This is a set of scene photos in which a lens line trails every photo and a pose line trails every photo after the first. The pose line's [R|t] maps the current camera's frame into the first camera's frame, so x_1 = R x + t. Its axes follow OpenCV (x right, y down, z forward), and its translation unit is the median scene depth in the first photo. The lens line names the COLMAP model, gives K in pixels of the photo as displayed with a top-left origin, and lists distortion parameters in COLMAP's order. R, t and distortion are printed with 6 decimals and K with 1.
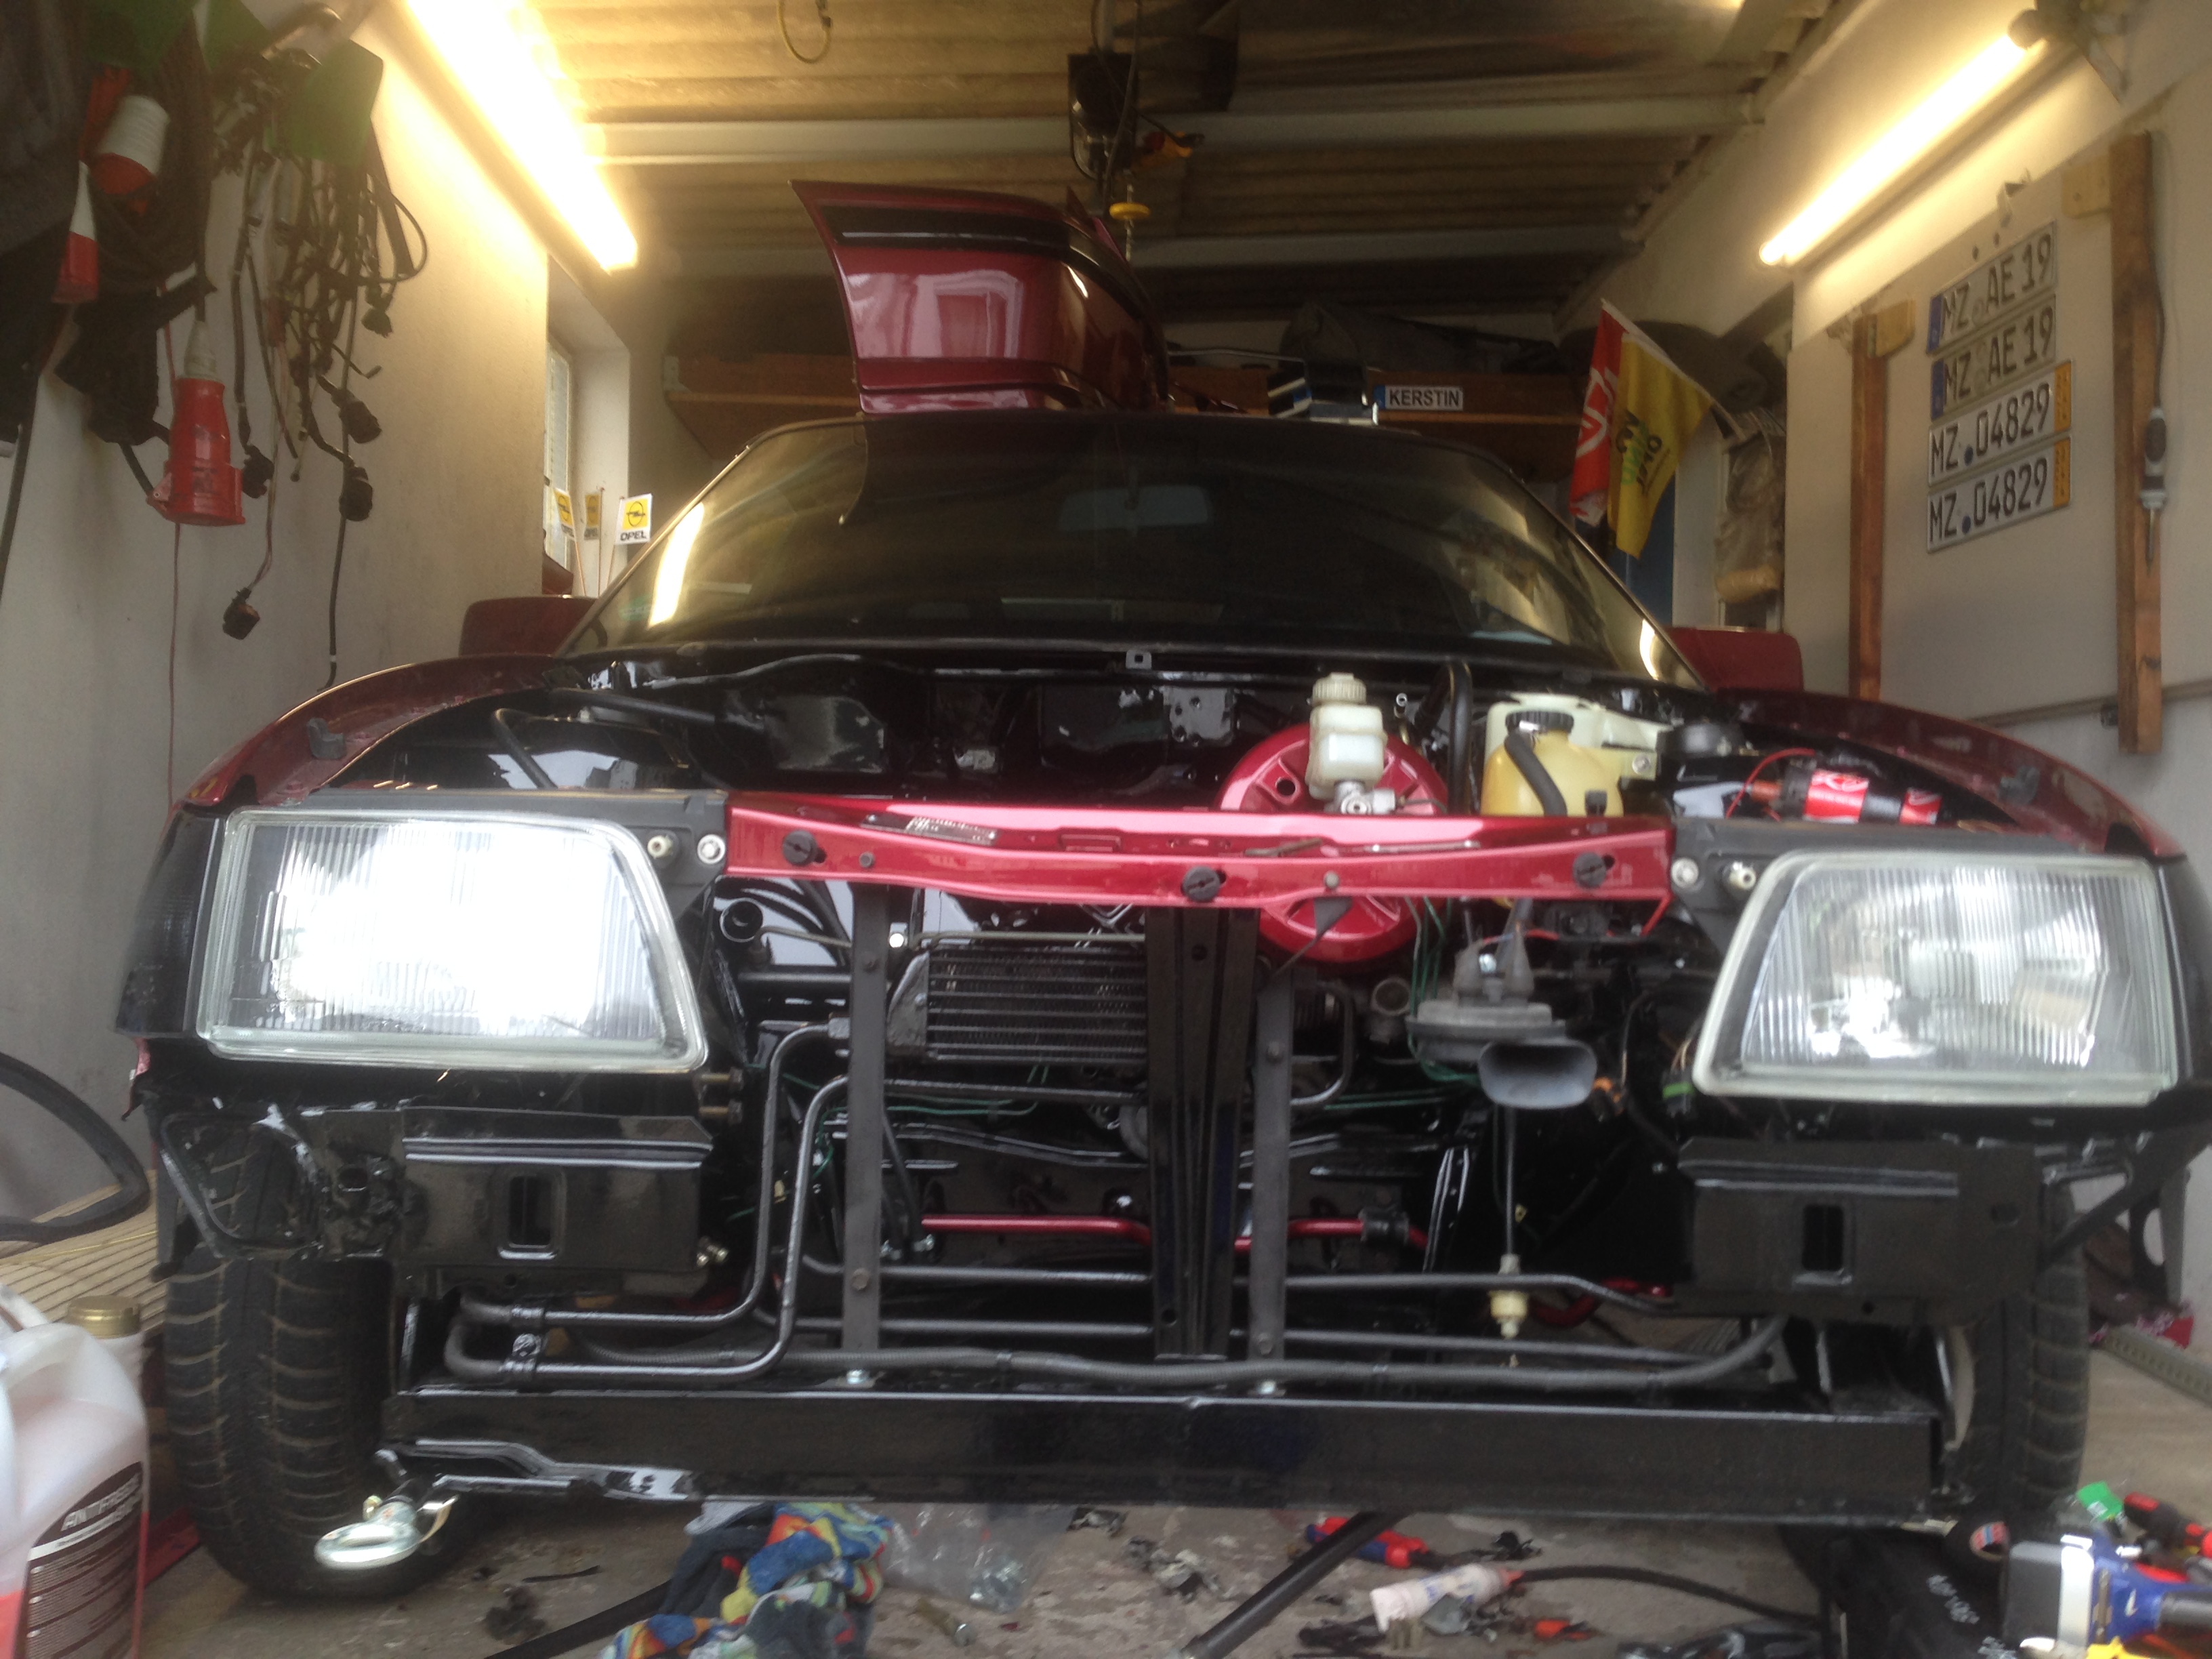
lens RADIAL K [[2105.5, 0, 1117.6], [0, 2105.5, 856.4], [0, 0, 1]] dist [0.077280, 0.000000]
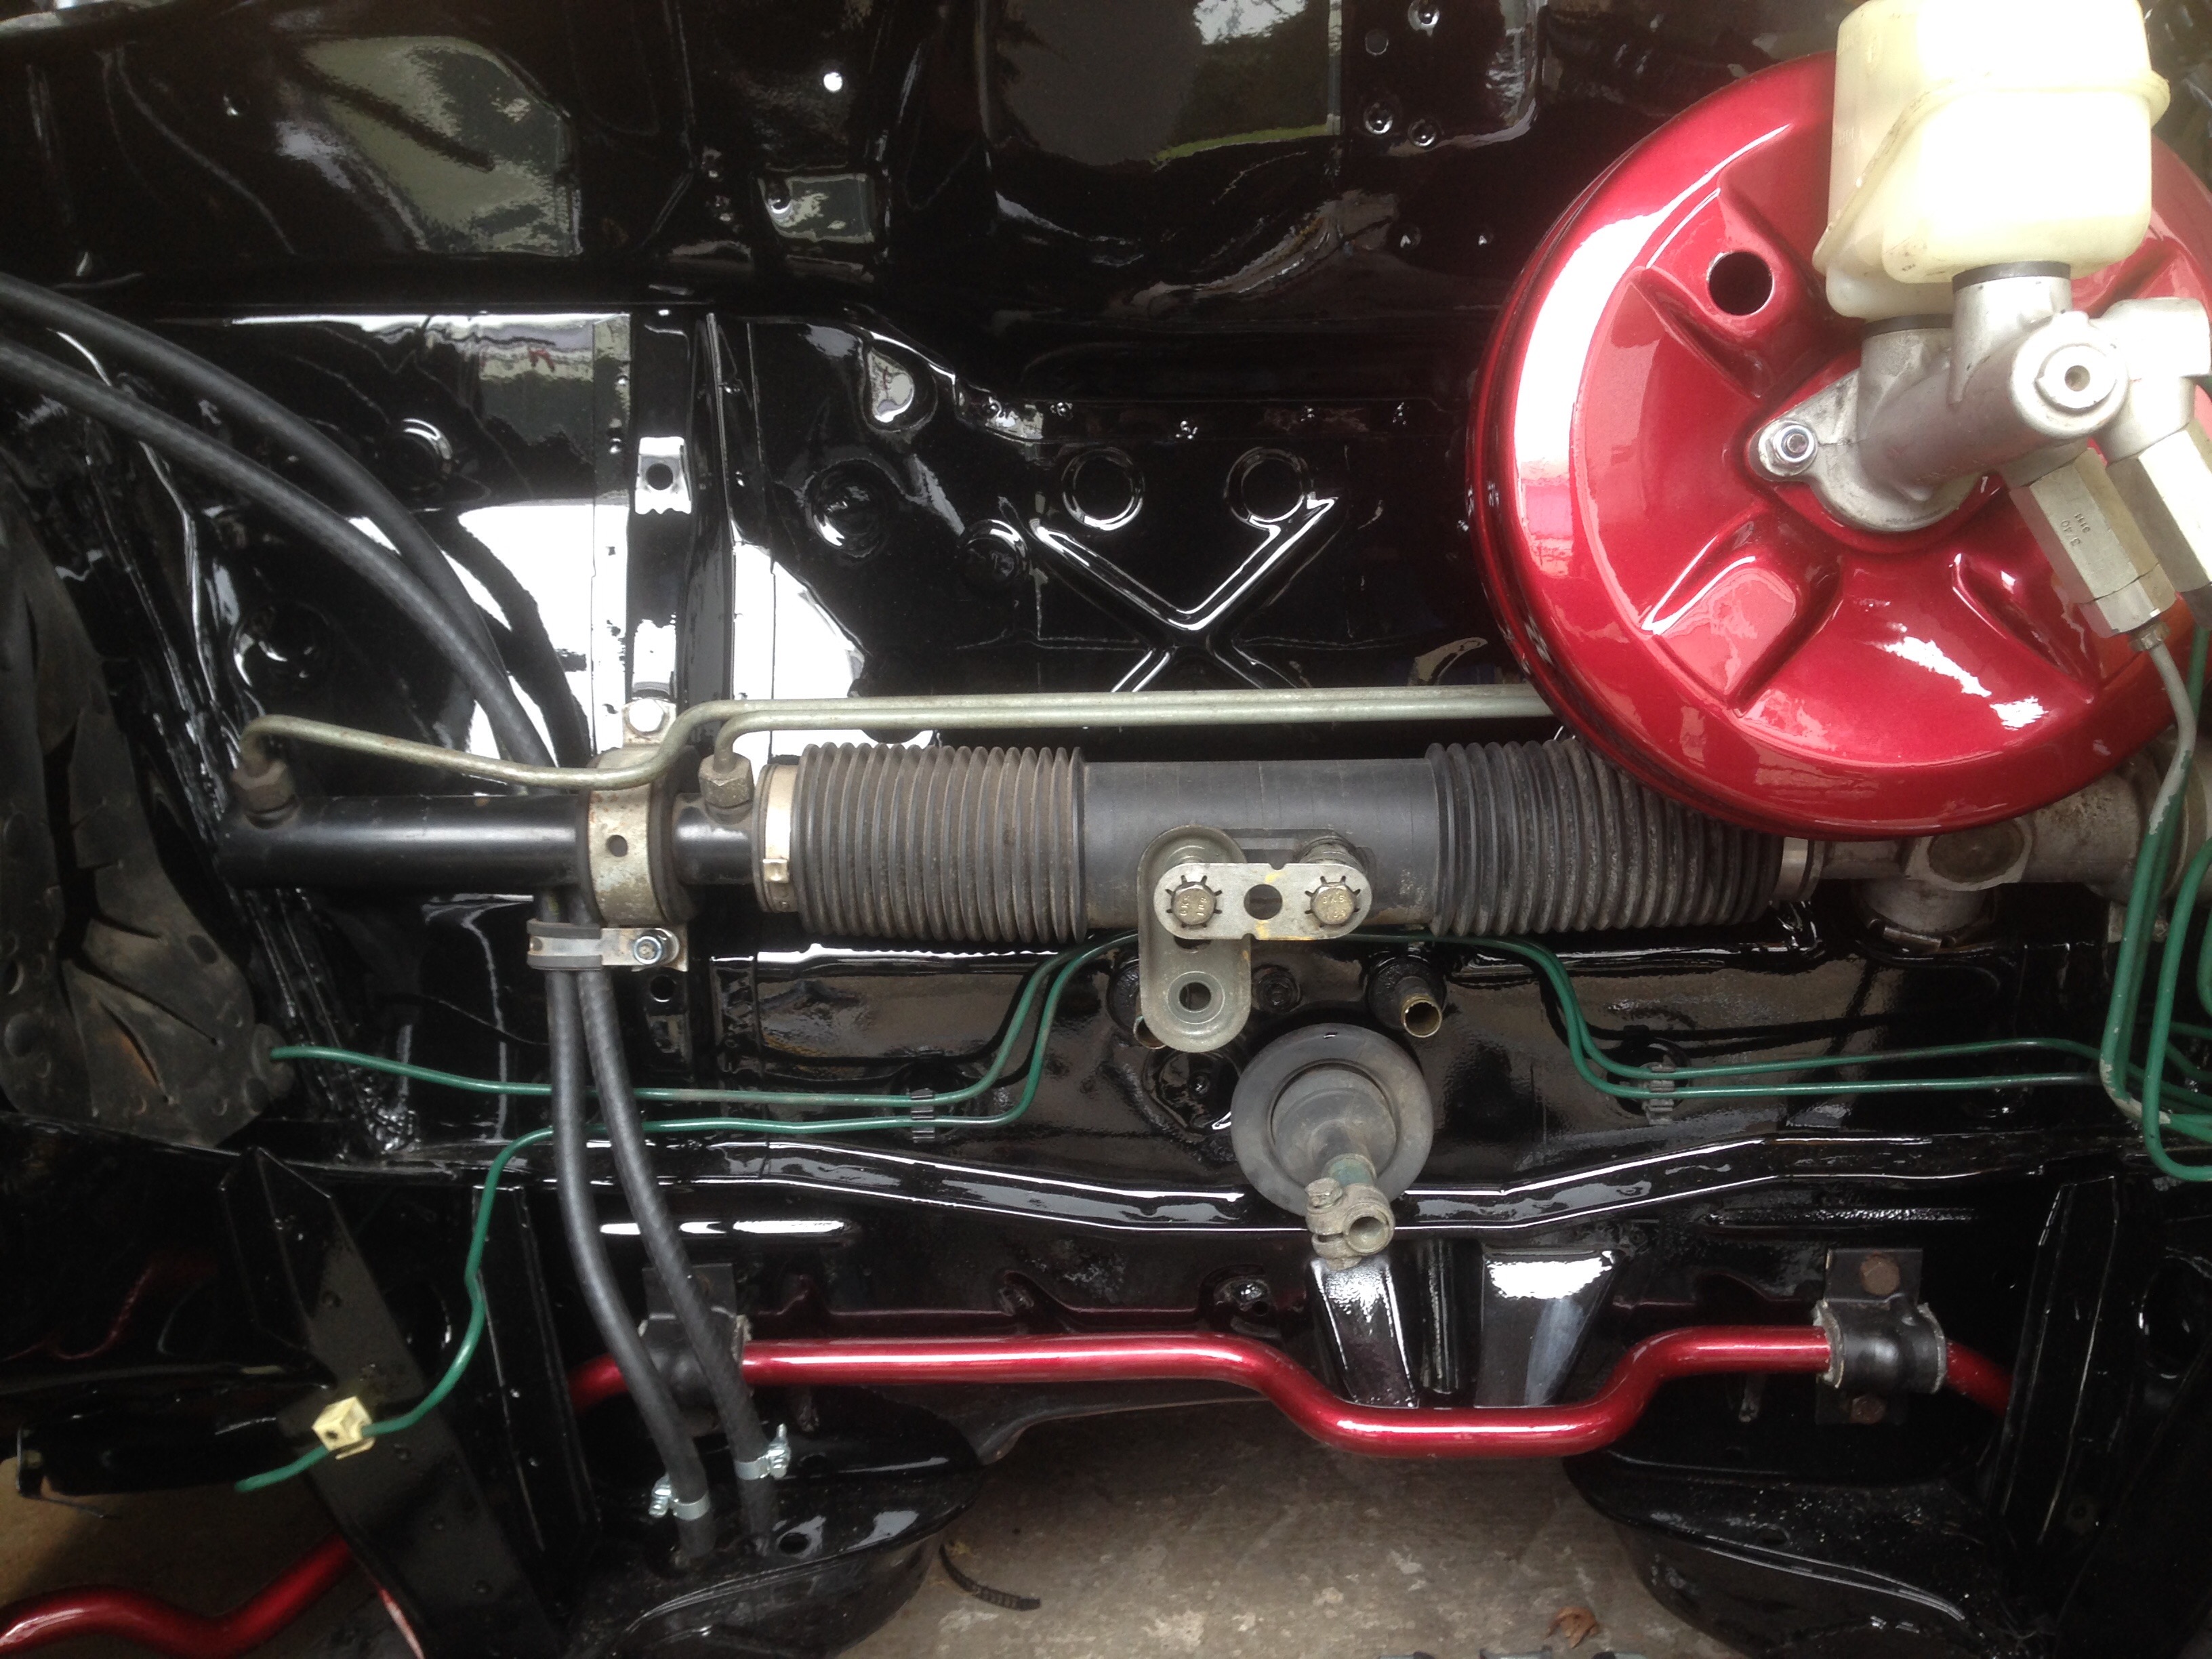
lens RADIAL K [[2105.5, 0, 1107.2], [0, 2105.5, 833.4], [0, 0, 1]] dist [0.077280, 0.000000]
pose [[0.998325, -0.029714, -0.049645, -0.001377], [0.042518, 0.958709, 0.281194, -0.053329], [0.039240, -0.282834, 0.958366, 0.745614]]
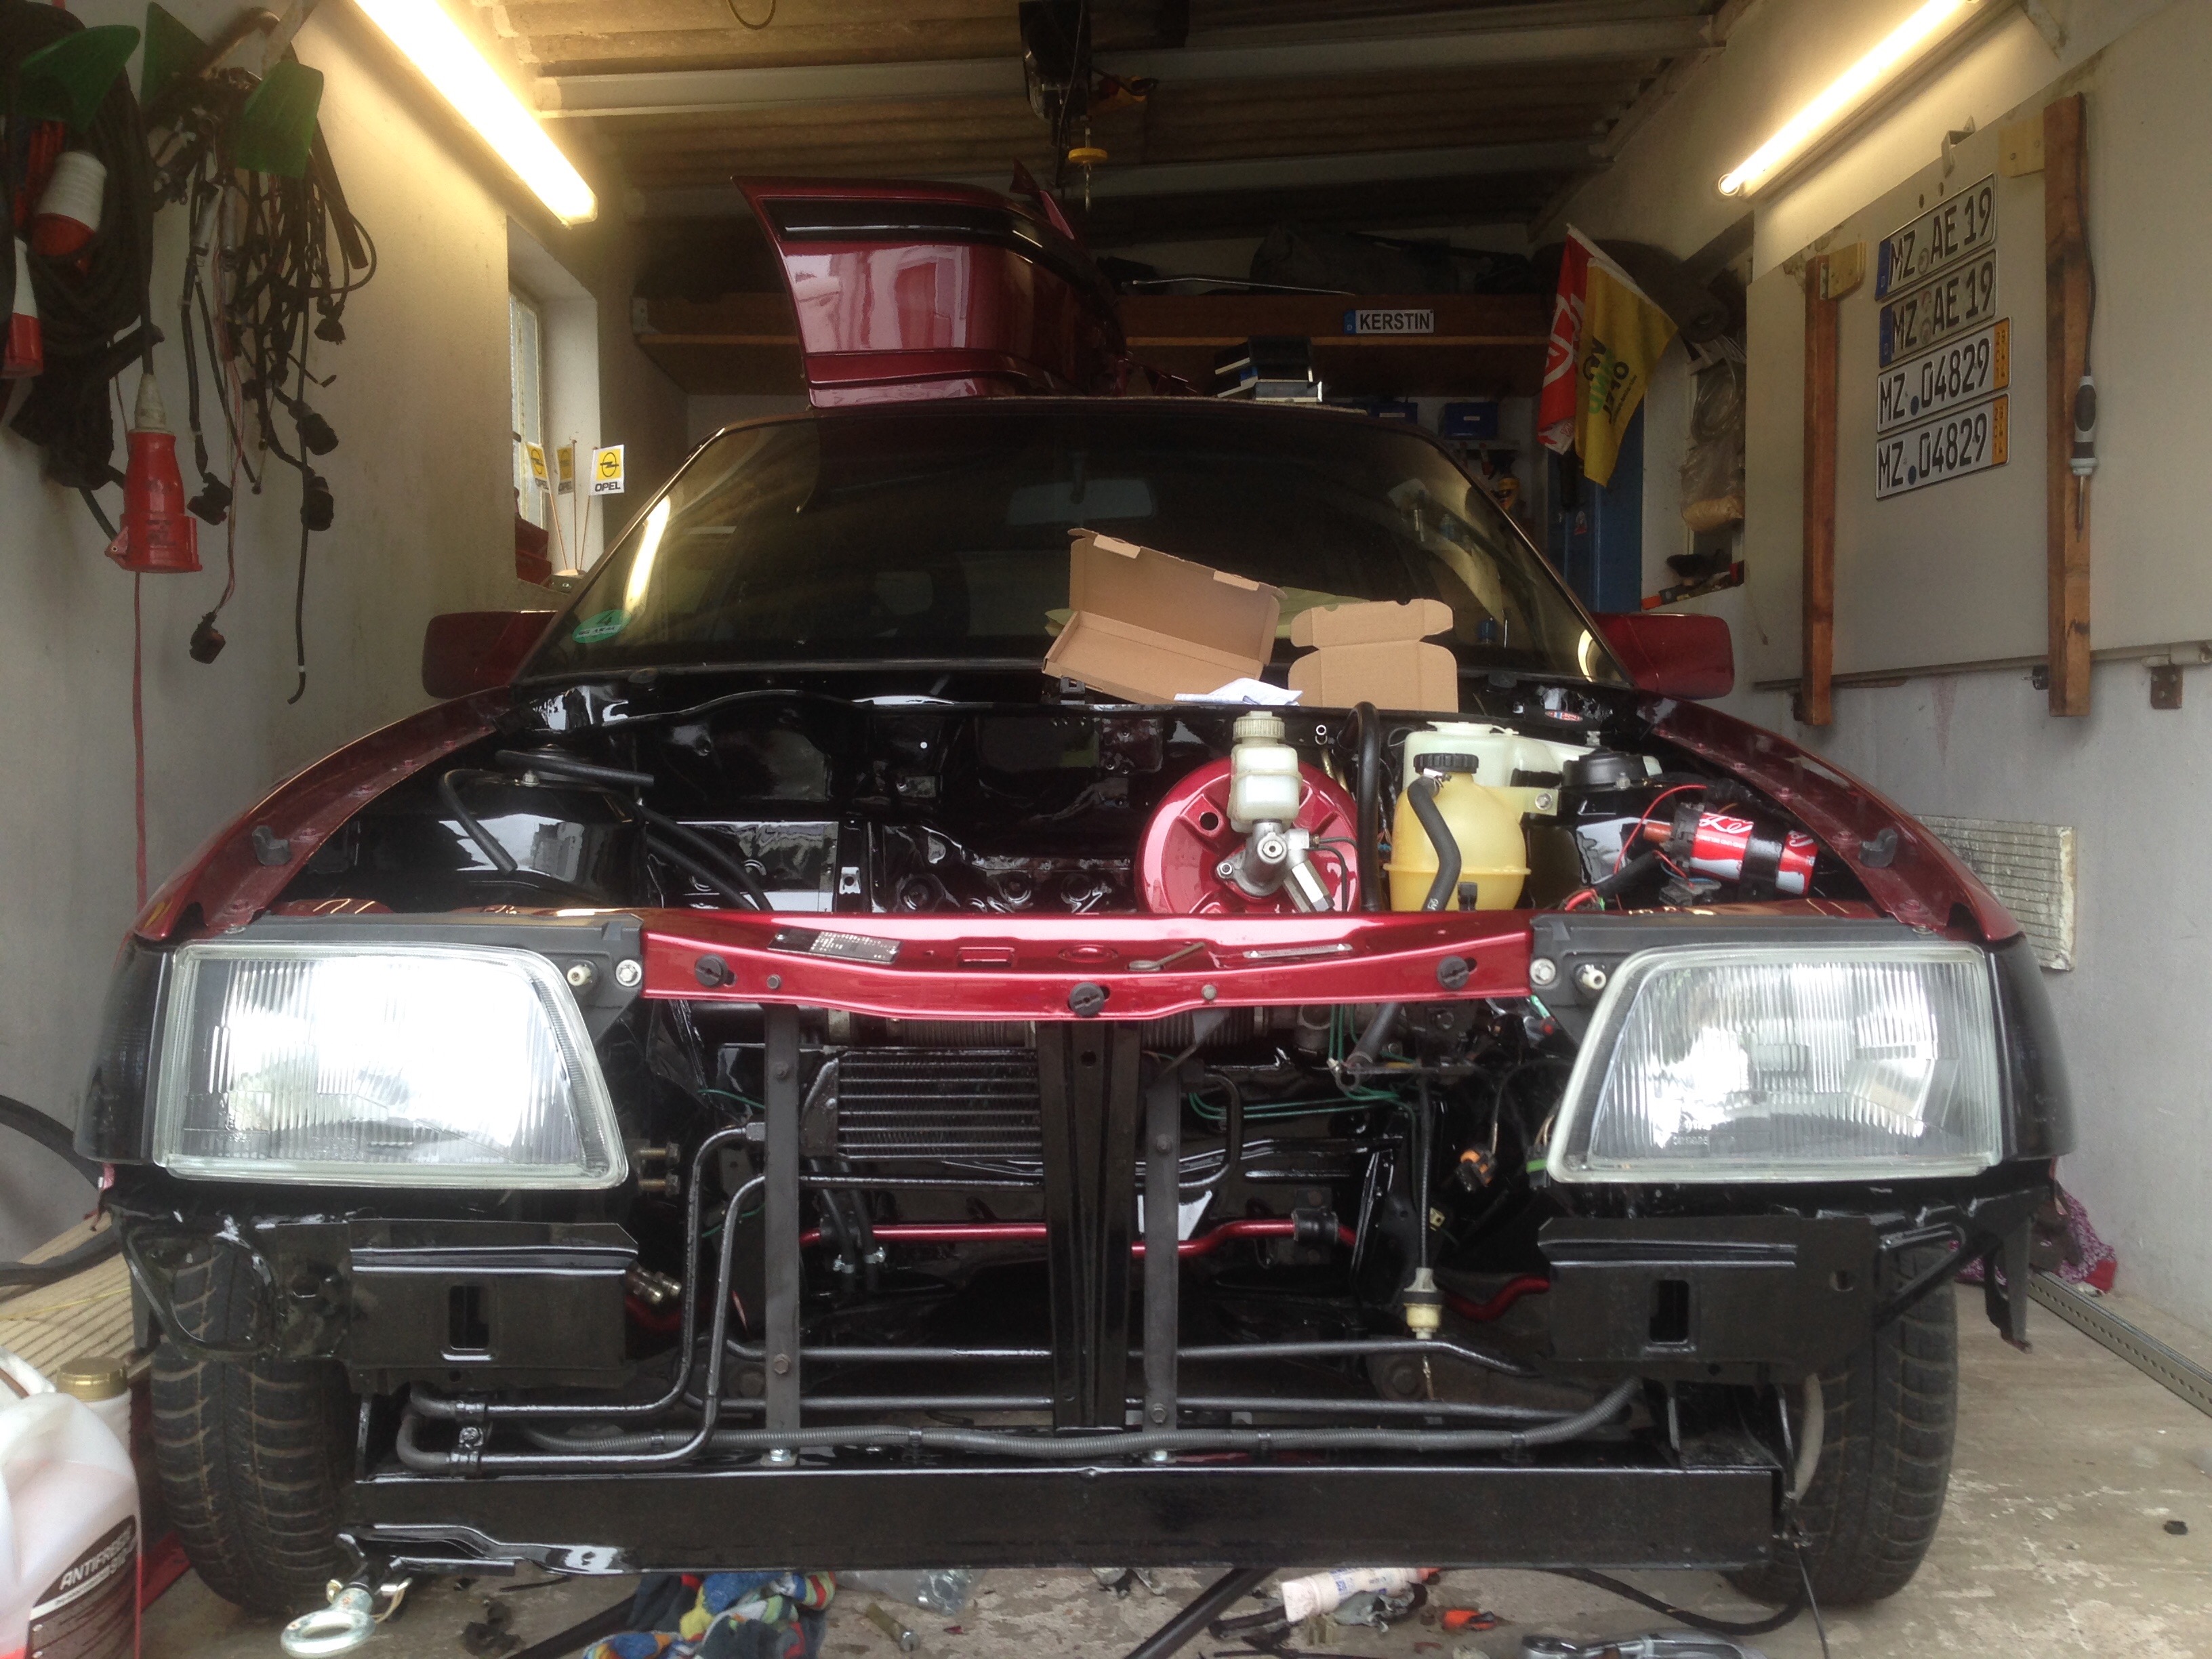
lens RADIAL K [[2105.5, 0, 1114.5], [0, 2105.5, 859.8], [0, 0, 1]] dist [0.077280, 0.000000]
pose [[0.999745, -0.021231, -0.007674, 0.046281], [0.021681, 0.997688, 0.064406, -0.091505], [0.006288, -0.064556, 0.997894, -0.045289]]
